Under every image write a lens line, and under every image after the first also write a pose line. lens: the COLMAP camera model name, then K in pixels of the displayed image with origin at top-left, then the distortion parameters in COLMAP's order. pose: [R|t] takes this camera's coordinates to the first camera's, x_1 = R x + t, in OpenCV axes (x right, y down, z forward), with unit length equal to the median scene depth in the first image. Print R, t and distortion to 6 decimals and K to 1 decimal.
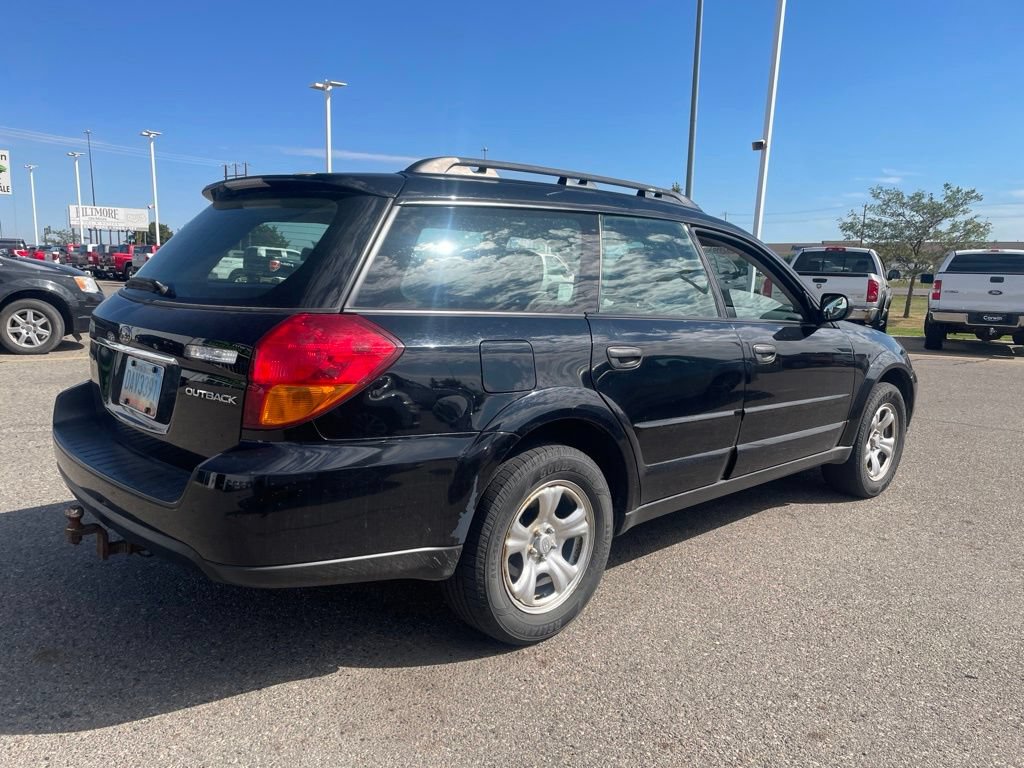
lens RADIAL K [[773.6, 0, 509.0], [0, 773.6, 384.8], [0, 0, 1]] dist [0.101496, -0.125392]
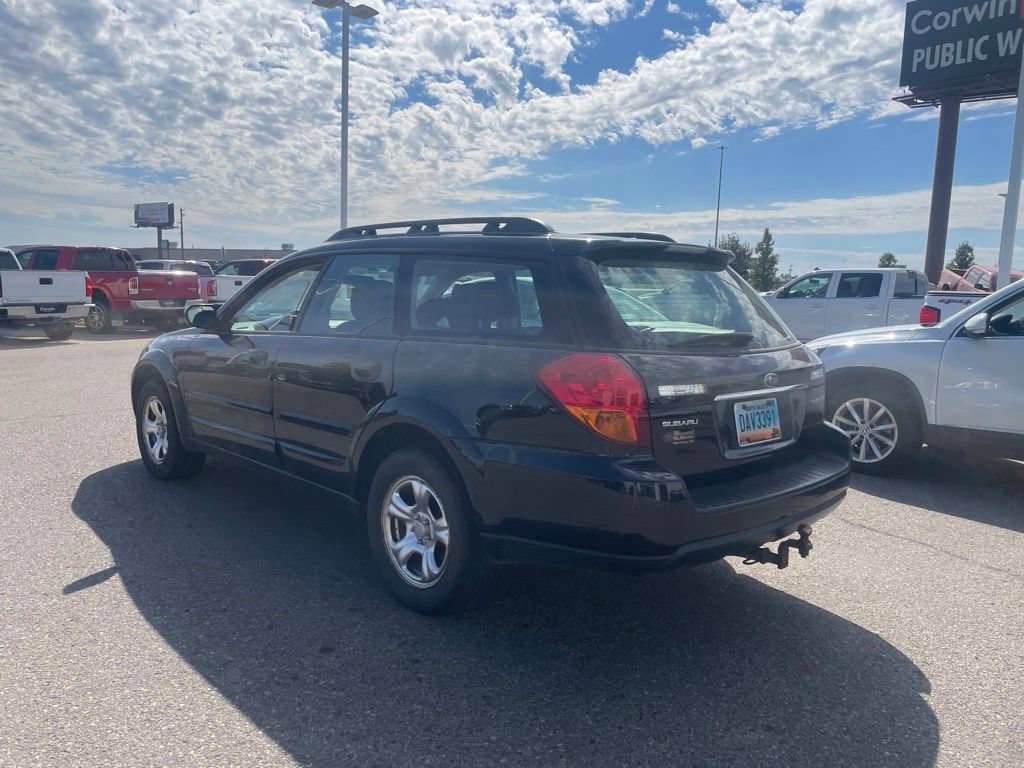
lens RADIAL K [[775.7, 0, 501.9], [0, 775.7, 370.1], [0, 0, 1]] dist [0.088852, -0.118199]
pose [[0.003415, -0.135175, 0.990816, -1.316769], [0.119186, 0.983814, 0.133809, -0.225936], [-0.992866, 0.117634, 0.019471, 1.085617]]
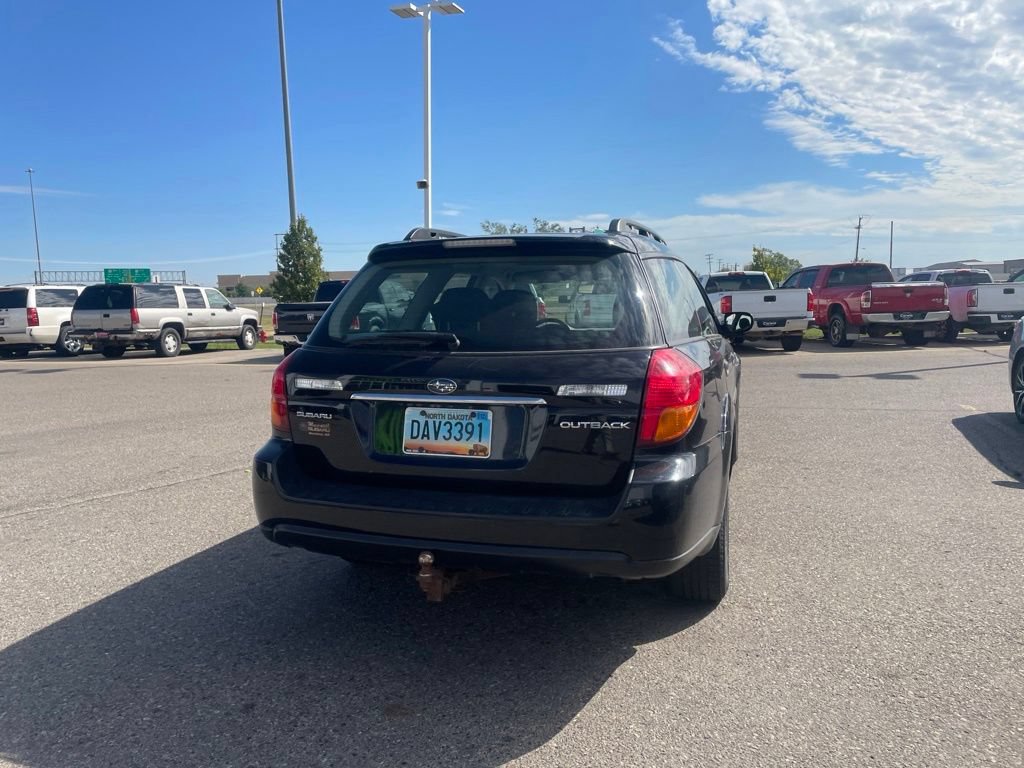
lens RADIAL K [[771.4, 0, 500.1], [0, 771.4, 379.4], [0, 0, 1]] dist [0.090026, -0.111006]
pose [[0.876797, -0.095157, 0.471351, -0.716336], [0.114312, 0.993371, -0.012099, -0.039133], [-0.467075, 0.064490, 0.881863, 0.023982]]
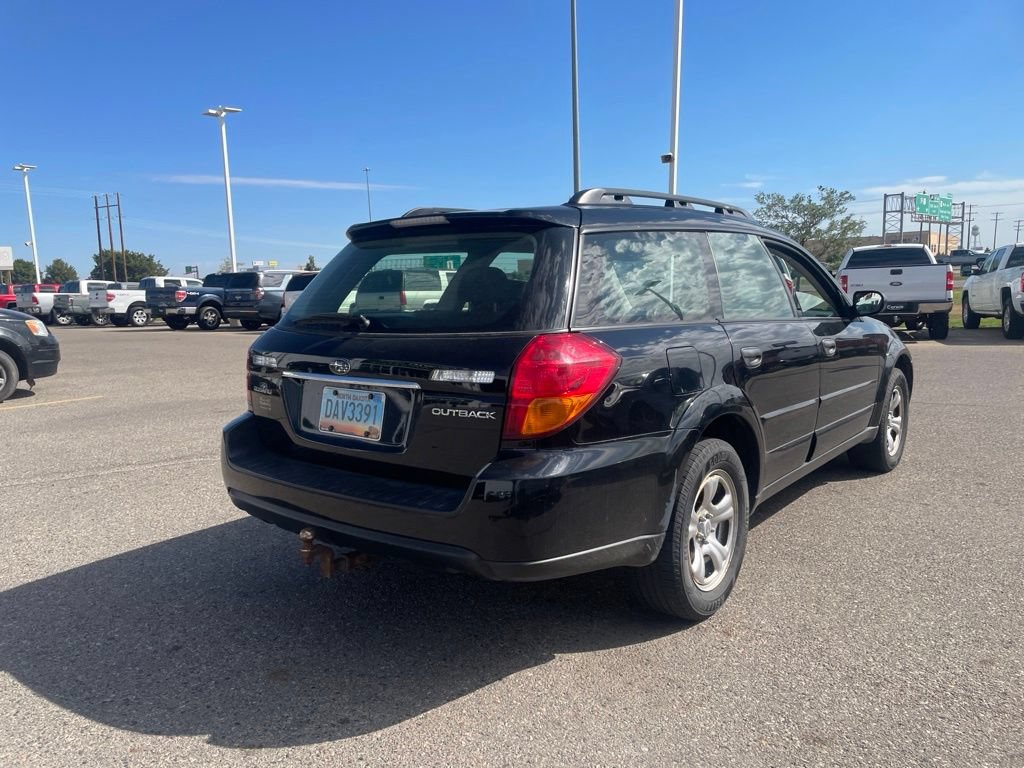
lens RADIAL K [[771.4, 0, 500.1], [0, 771.4, 379.4], [0, 0, 1]] dist [0.090026, -0.111006]
pose [[0.990296, -0.069872, 0.120133, -0.311922], [0.072869, 0.997126, -0.020727, -0.005517], [-0.118339, 0.029280, 0.992541, -0.067266]]
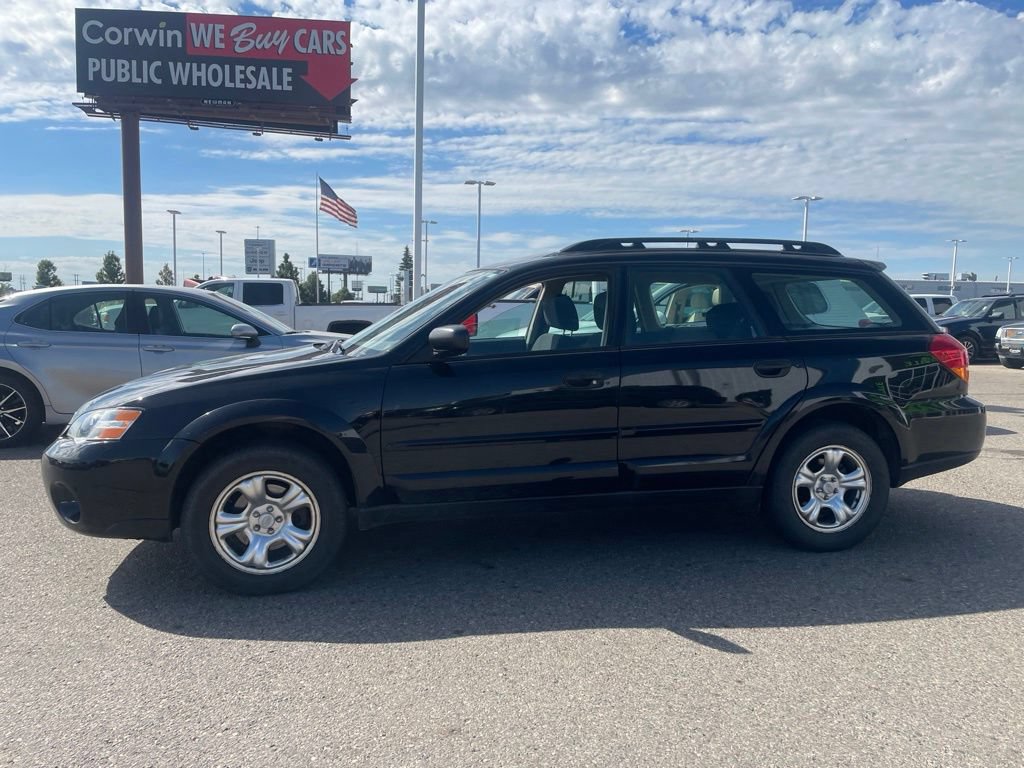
lens RADIAL K [[773.6, 0, 509.0], [0, 773.6, 384.8], [0, 0, 1]] dist [0.101496, -0.125392]
pose [[-0.866101, -0.085149, 0.492562, -0.502006], [0.040708, 0.970097, 0.239279, -0.394415], [-0.498208, 0.227291, -0.836736, 2.549071]]
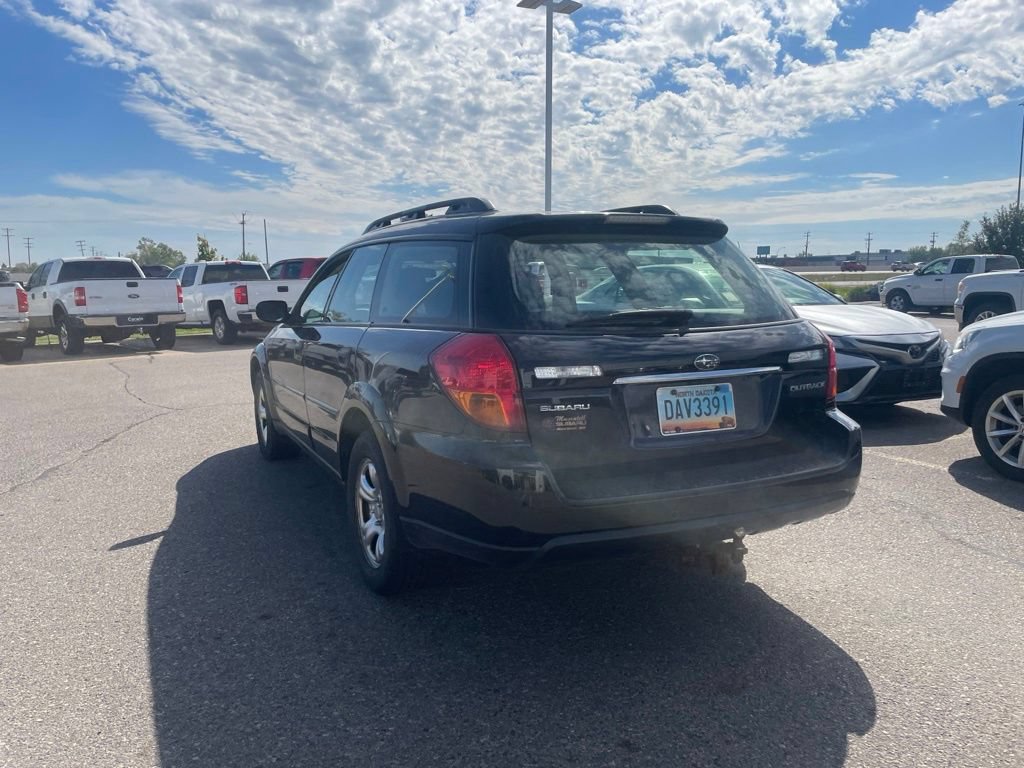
lens RADIAL K [[772.4, 0, 498.5], [0, 772.4, 386.5], [0, 0, 1]] dist [0.093157, -0.117217]
pose [[0.313180, -0.160002, 0.936118, -1.232611], [0.160860, 0.980400, 0.113755, -0.153815], [-0.935971, 0.114959, 0.332780, 0.717937]]
